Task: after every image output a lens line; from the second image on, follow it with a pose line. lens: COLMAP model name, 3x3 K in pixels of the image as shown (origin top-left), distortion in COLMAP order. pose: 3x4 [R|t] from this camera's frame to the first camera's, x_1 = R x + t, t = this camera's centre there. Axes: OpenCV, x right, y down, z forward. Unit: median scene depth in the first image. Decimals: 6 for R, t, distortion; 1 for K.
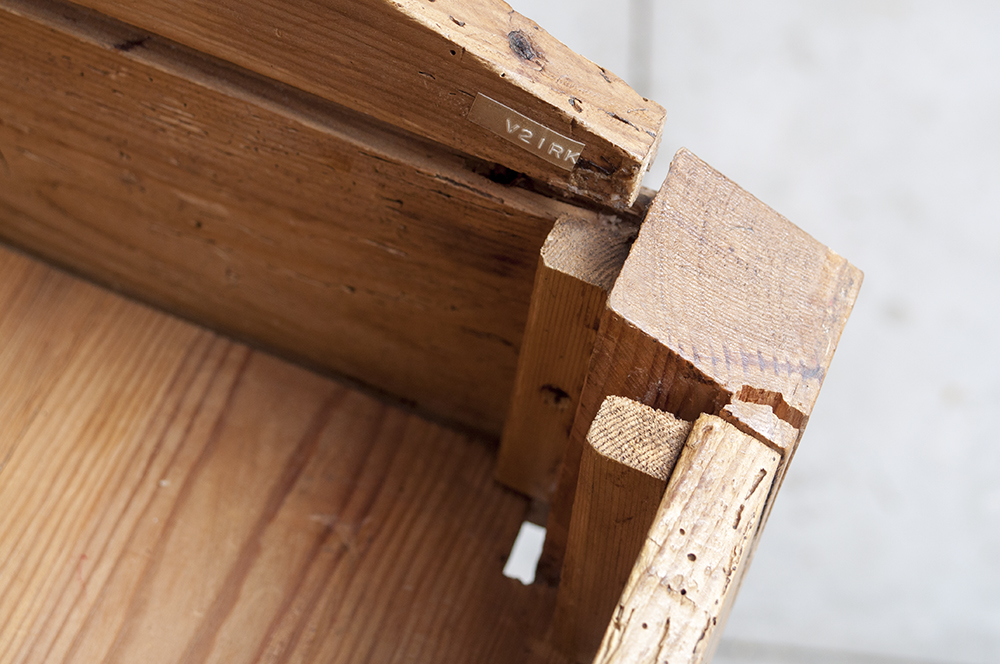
lens RADIAL K [[2568.1, 0, 501.2], [0, 2568.1, 333.5], [0, 0, 1]] dist [0.065200, 0.000000]
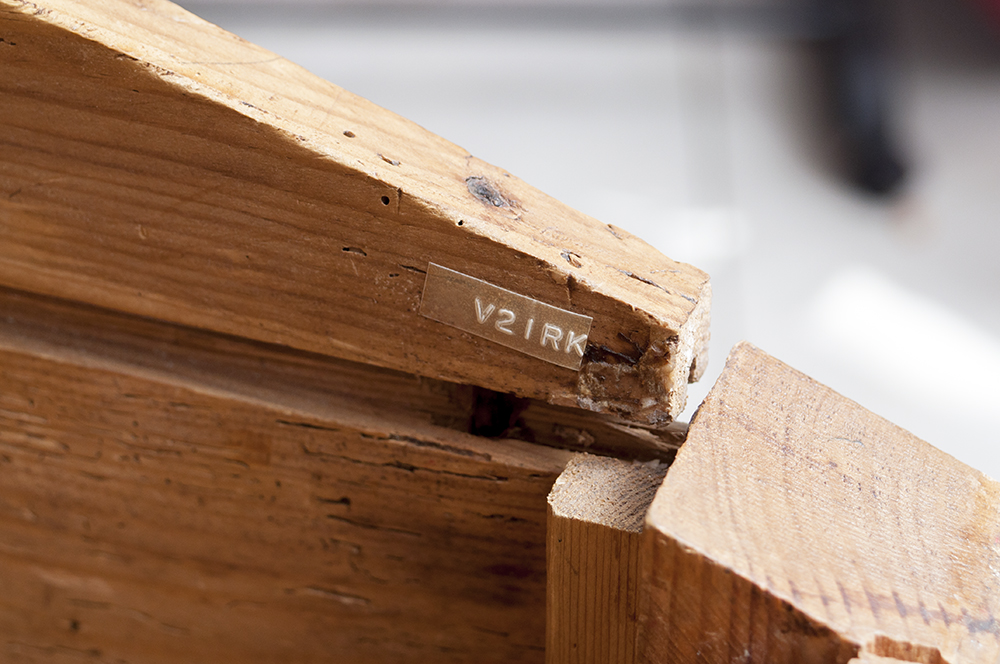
lens RADIAL K [[2794.9, 0, 498.3], [0, 2794.9, 331.0], [0, 0, 1]] dist [0.058680, 0.000000]
pose [[0.993953, -0.105430, -0.030700, 0.029623], [0.083883, 0.909427, -0.407316, 0.223028], [0.070863, 0.402278, 0.912771, 0.321143]]
